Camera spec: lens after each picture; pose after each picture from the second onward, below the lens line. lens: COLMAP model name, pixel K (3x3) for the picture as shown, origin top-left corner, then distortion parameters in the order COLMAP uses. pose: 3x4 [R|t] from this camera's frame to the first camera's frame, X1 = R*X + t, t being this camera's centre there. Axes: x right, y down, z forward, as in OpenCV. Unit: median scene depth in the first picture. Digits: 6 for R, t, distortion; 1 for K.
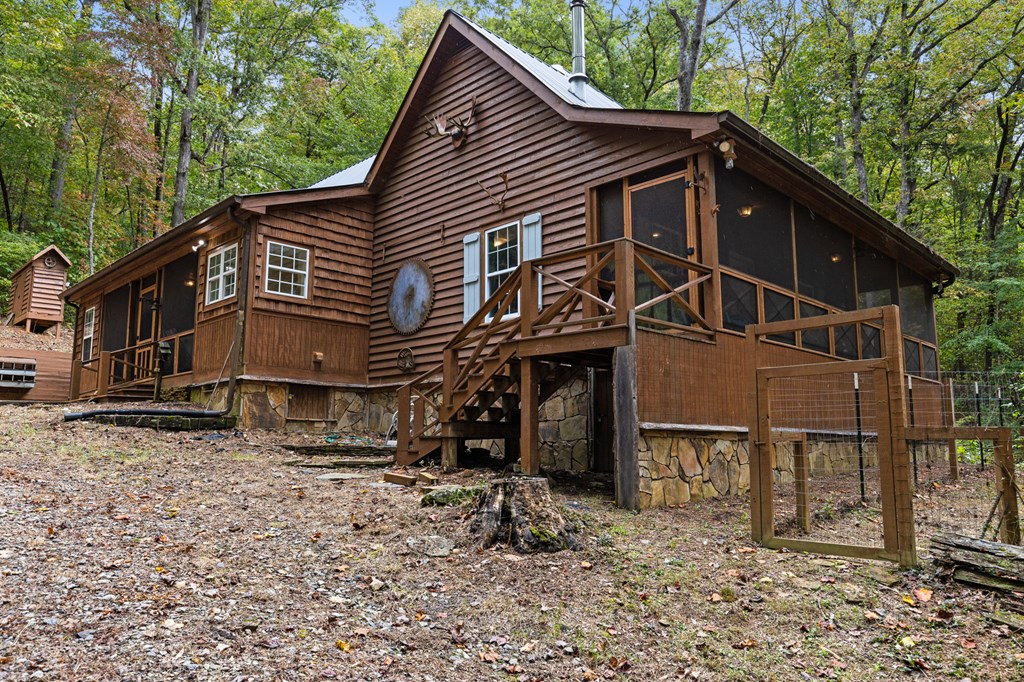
lens RADIAL K [[703.8, 0, 508.3], [0, 703.8, 340.8], [0, 0, 1]] dist [-0.010434, -0.000635]
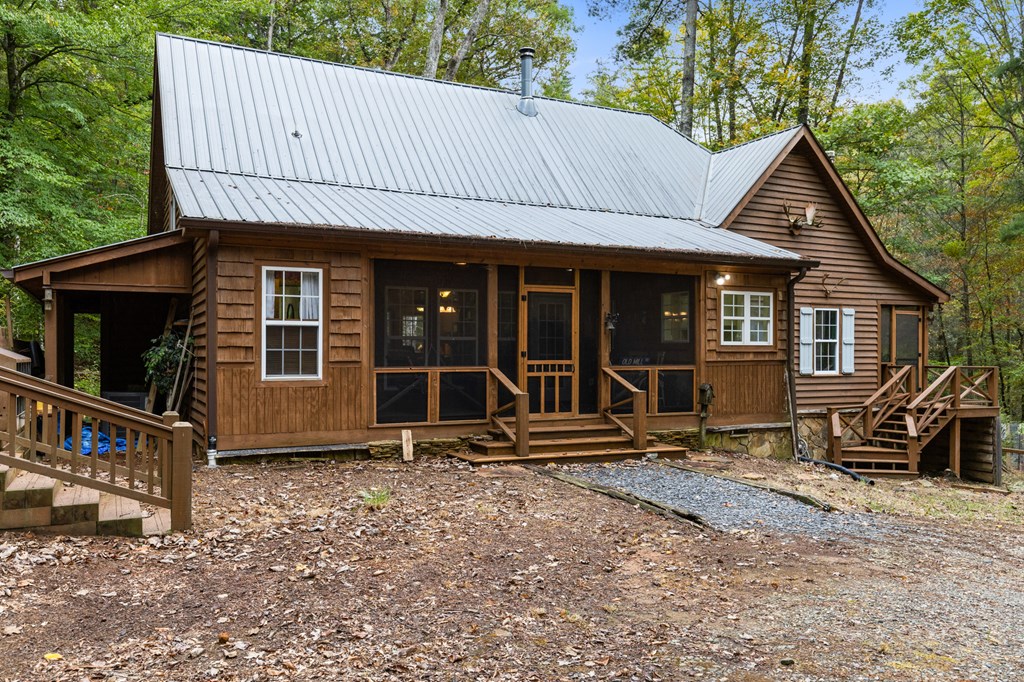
lens RADIAL K [[876.7, 0, 523.0], [0, 876.7, 344.5], [0, 0, 1]] dist [-0.014963, -0.025623]
pose [[0.286734, 0.007781, 0.957979, -1.840989], [-0.143681, 0.989006, 0.034972, -0.060177], [-0.947174, -0.147671, 0.284700, 1.025165]]
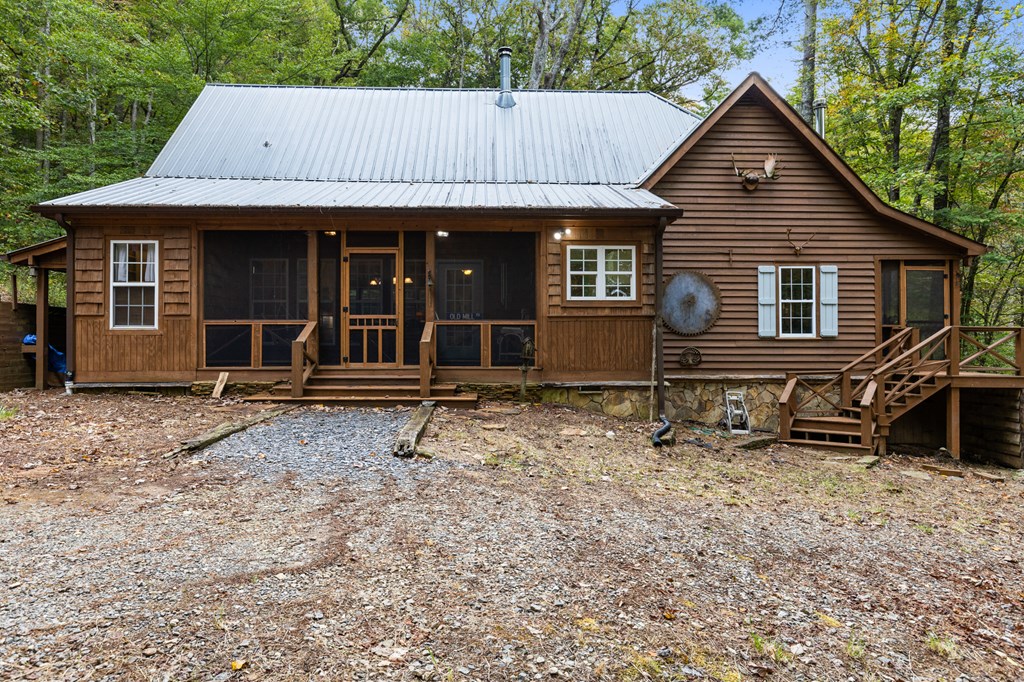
lens RADIAL K [[708.4, 0, 498.1], [0, 708.4, 324.6], [0, 0, 1]] dist [-0.008063, -0.004188]
pose [[0.677612, 0.018394, 0.735190, -1.335099], [-0.108730, 0.991206, 0.075415, -0.088832], [-0.727337, -0.131040, 0.673653, 0.468973]]
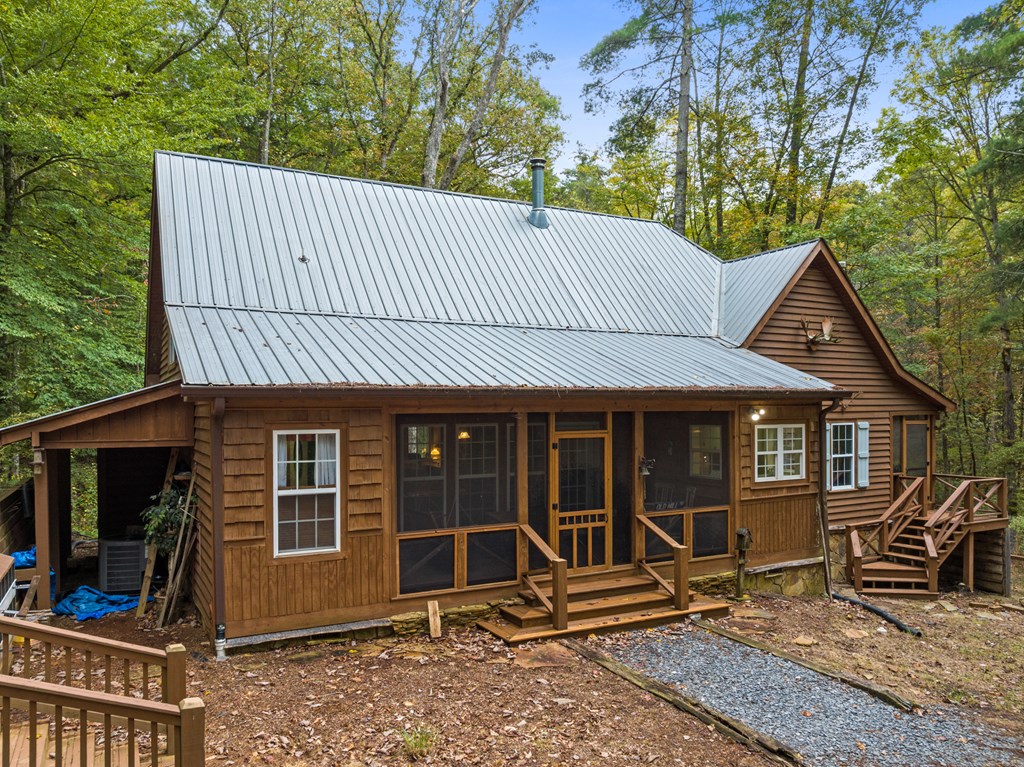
lens RADIAL K [[826.1, 0, 535.4], [0, 826.1, 398.0], [0, 0, 1]] dist [-0.059873, -0.018905]
pose [[0.249215, 0.009299, 0.968404, -1.714501], [-0.137129, 0.990218, 0.025781, -0.163948], [-0.958690, -0.139222, 0.248052, 1.145754]]
